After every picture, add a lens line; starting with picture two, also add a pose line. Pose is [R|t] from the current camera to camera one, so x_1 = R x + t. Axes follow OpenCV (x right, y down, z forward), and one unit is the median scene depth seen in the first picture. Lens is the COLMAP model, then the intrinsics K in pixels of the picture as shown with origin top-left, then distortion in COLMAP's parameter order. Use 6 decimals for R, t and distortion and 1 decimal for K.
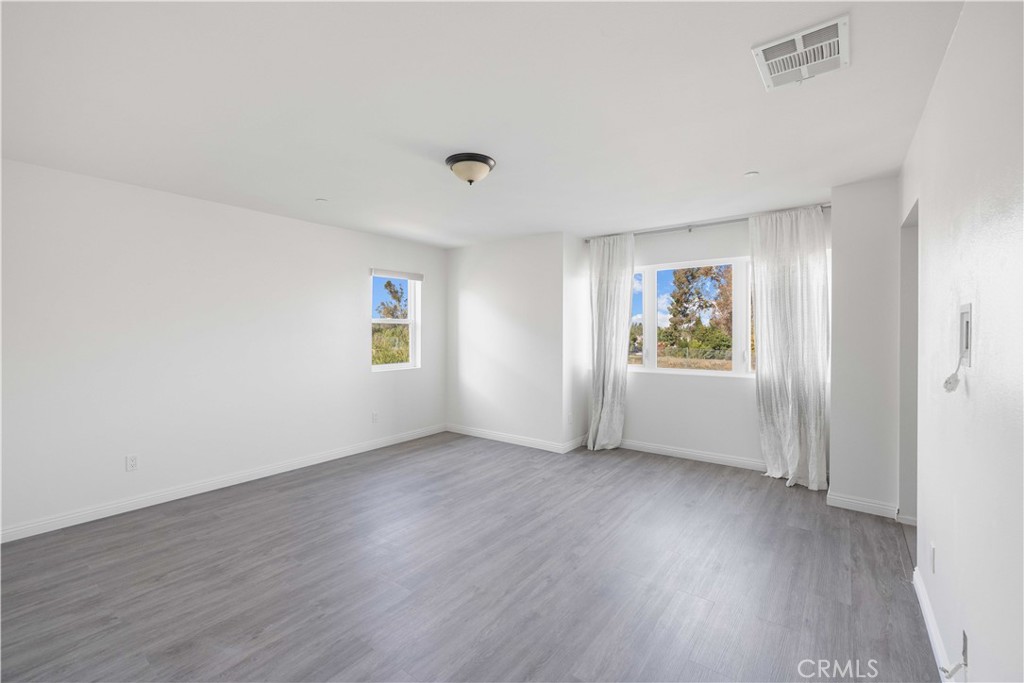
lens RADIAL K [[434.6, 0, 519.2], [0, 434.6, 332.4], [0, 0, 1]] dist [-0.000275, 0.000922]
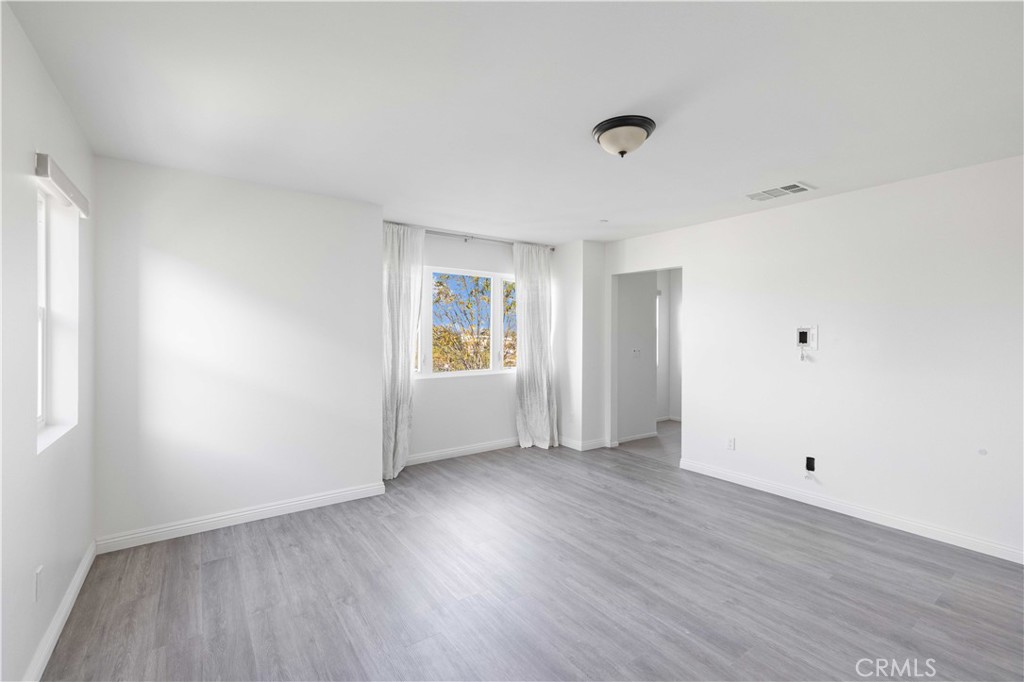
lens RADIAL K [[434.6, 0, 493.9], [0, 434.6, 332.5], [0, 0, 1]] dist [-0.000275, 0.000922]
pose [[0.327676, 0.002054, 0.944788, -0.692514], [0.001420, 0.999995, -0.002667, -0.006499], [-0.944789, 0.002215, 0.327671, 0.684944]]
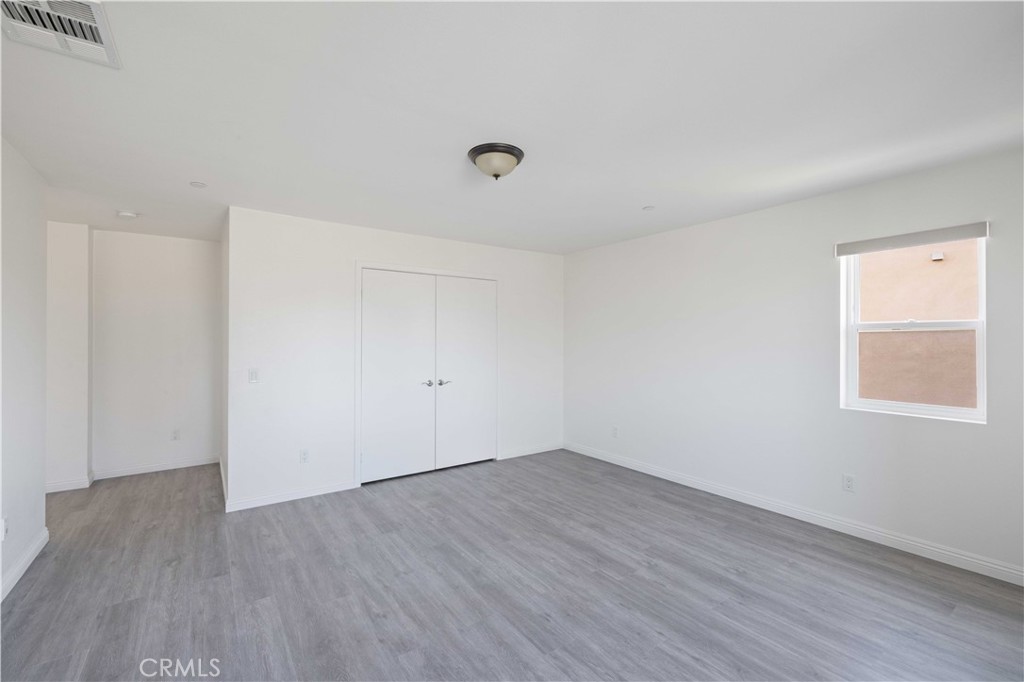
lens RADIAL K [[434.6, 0, 512.7], [0, 434.6, 340.7], [0, 0, 1]] dist [-0.000275, 0.000922]
pose [[-0.309624, -0.000992, -0.950859, 0.515407], [-0.005069, 0.999987, 0.000607, -0.006948], [0.950846, 0.005008, -0.309625, 0.934516]]
